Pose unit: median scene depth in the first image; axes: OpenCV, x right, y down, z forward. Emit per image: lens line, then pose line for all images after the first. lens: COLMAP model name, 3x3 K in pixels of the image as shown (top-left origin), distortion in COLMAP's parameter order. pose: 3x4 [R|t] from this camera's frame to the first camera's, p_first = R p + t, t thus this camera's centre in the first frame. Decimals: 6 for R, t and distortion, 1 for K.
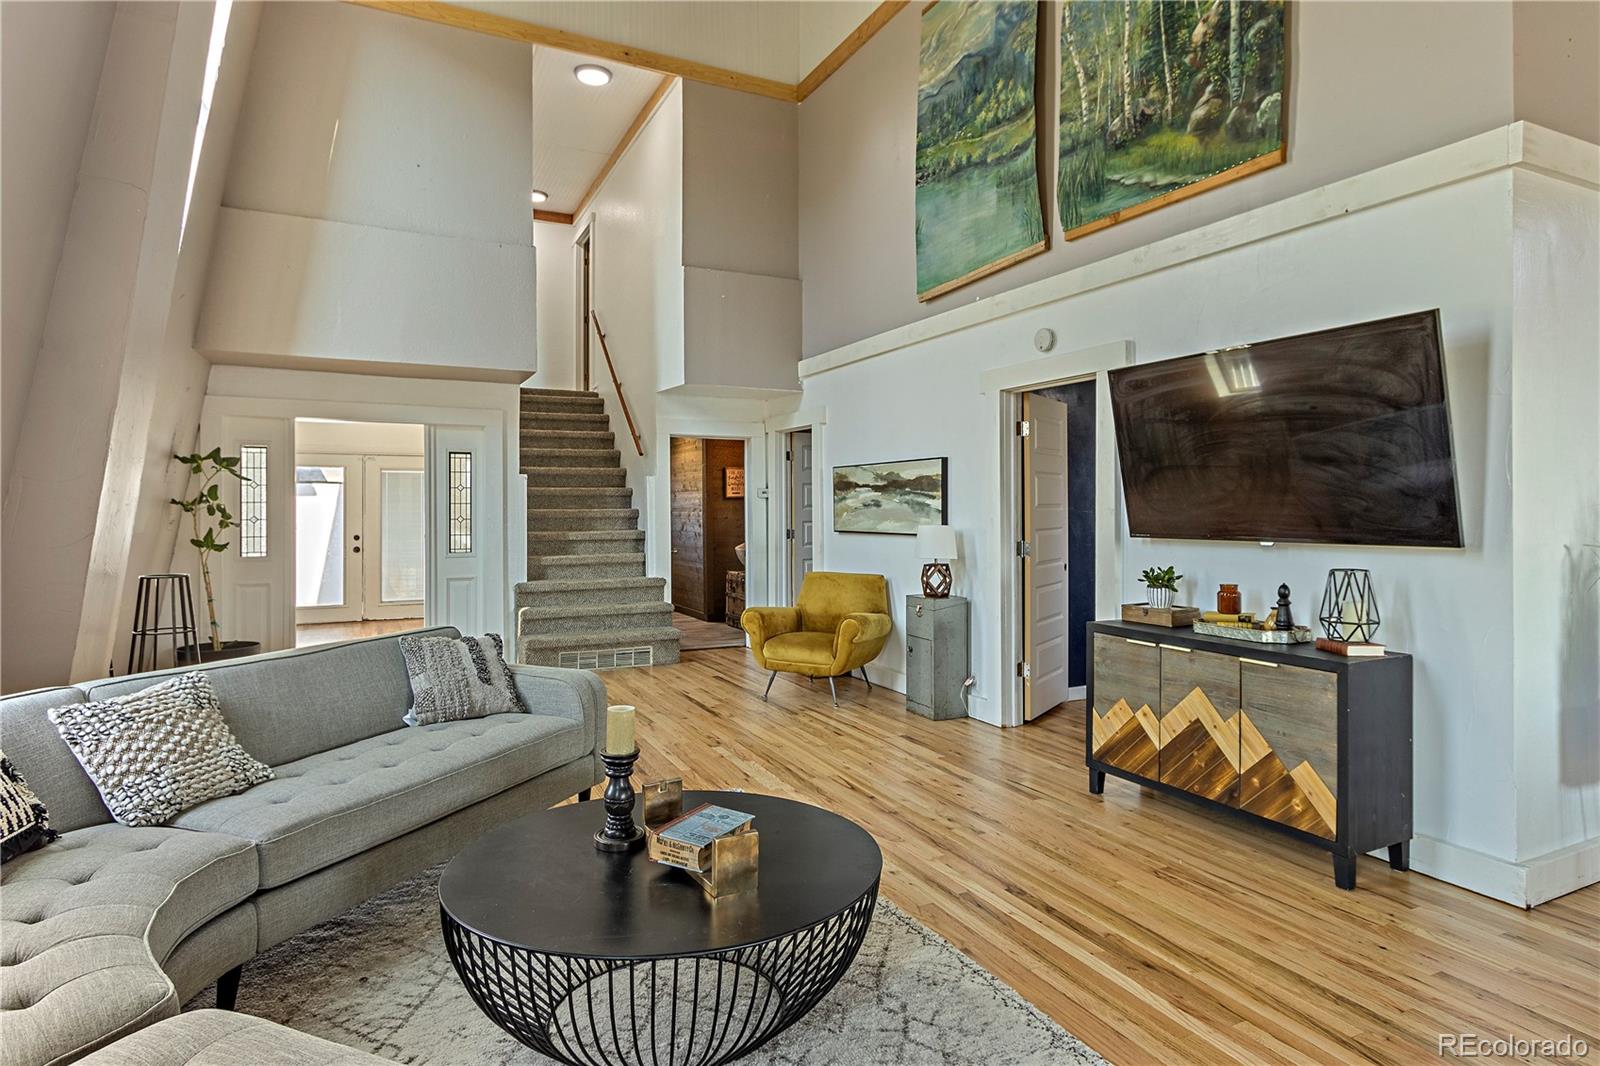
lens RADIAL K [[873.5, 0, 796.9], [0, 873.5, 506.8], [0, 0, 1]] dist [0.005522, 0.000645]
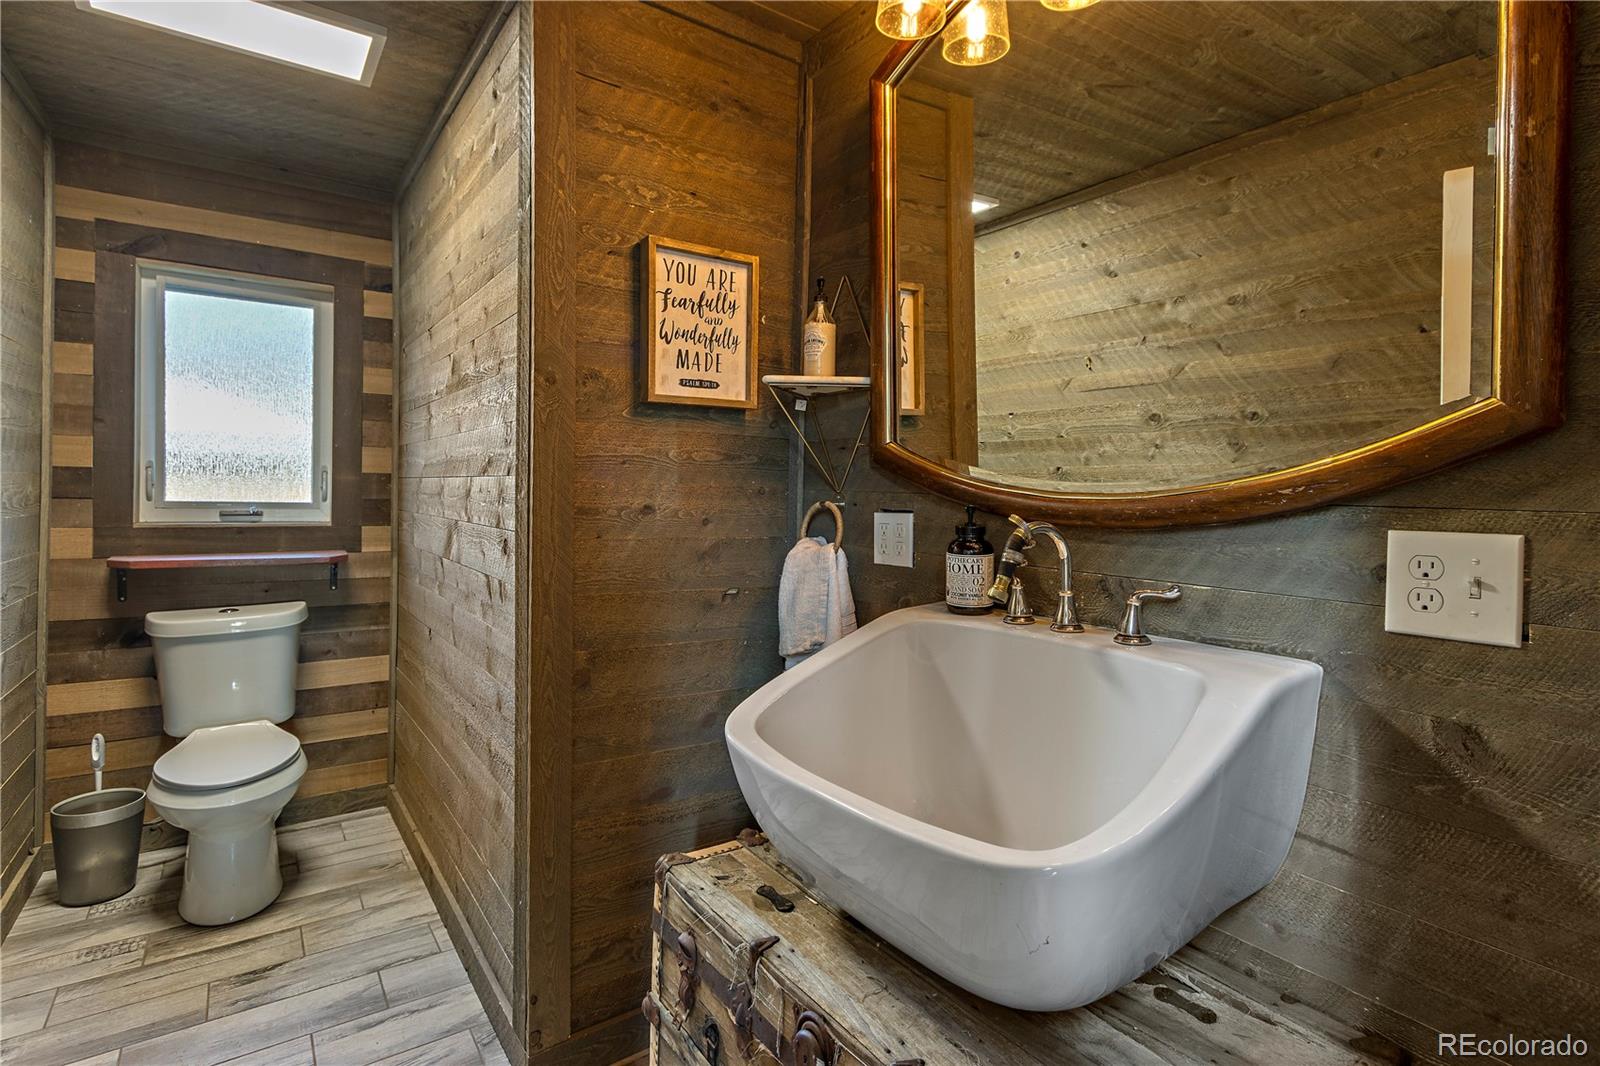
lens RADIAL K [[808.6, 0, 792.8], [0, 808.6, 504.8], [0, 0, 1]] dist [0.004667, -0.001076]
pose [[0.988977, 0.013430, 0.147462, -0.174768], [-0.015829, 0.999761, 0.015103, 0.020901], [-0.147224, -0.017271, 0.988952, 1.892583]]
